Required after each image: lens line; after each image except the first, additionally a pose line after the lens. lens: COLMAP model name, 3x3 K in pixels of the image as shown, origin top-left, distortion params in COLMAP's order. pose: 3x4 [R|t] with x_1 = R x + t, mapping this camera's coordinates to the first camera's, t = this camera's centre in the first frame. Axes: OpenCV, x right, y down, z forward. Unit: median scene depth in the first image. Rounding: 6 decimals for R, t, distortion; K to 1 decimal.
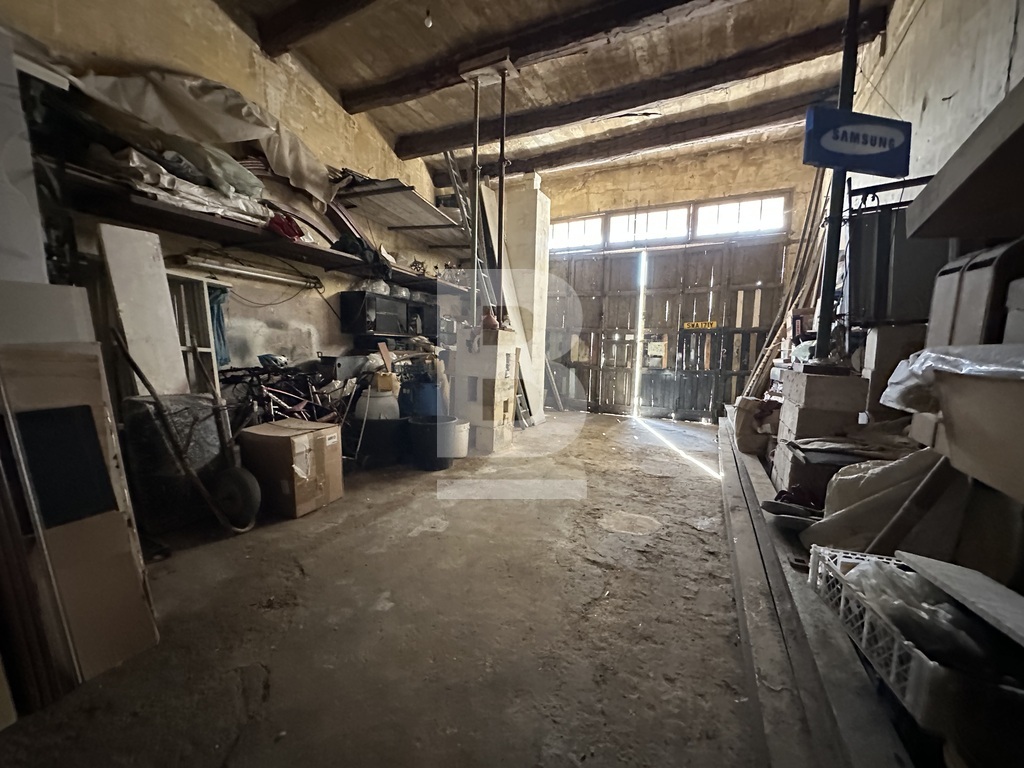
lens RADIAL K [[410.0, 0, 512.0], [0, 410.0, 384.0], [0, 0, 1]] dist [-0.000953, -0.000073]
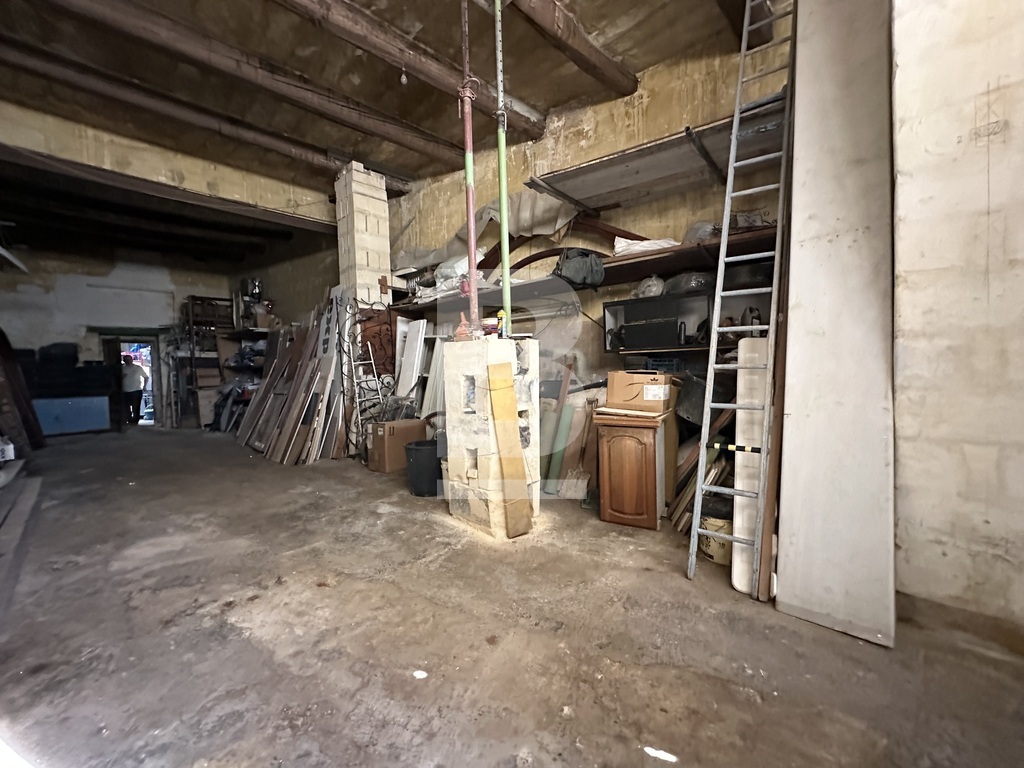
lens RADIAL K [[410.0, 0, 512.0], [0, 410.0, 384.0], [0, 0, 1]] dist [-0.000953, -0.000073]
pose [[-0.318412, 0.013652, -0.947854, 0.618594], [-0.075087, 0.996391, 0.039575, -0.100417], [0.944974, 0.083773, -0.316238, 1.361909]]
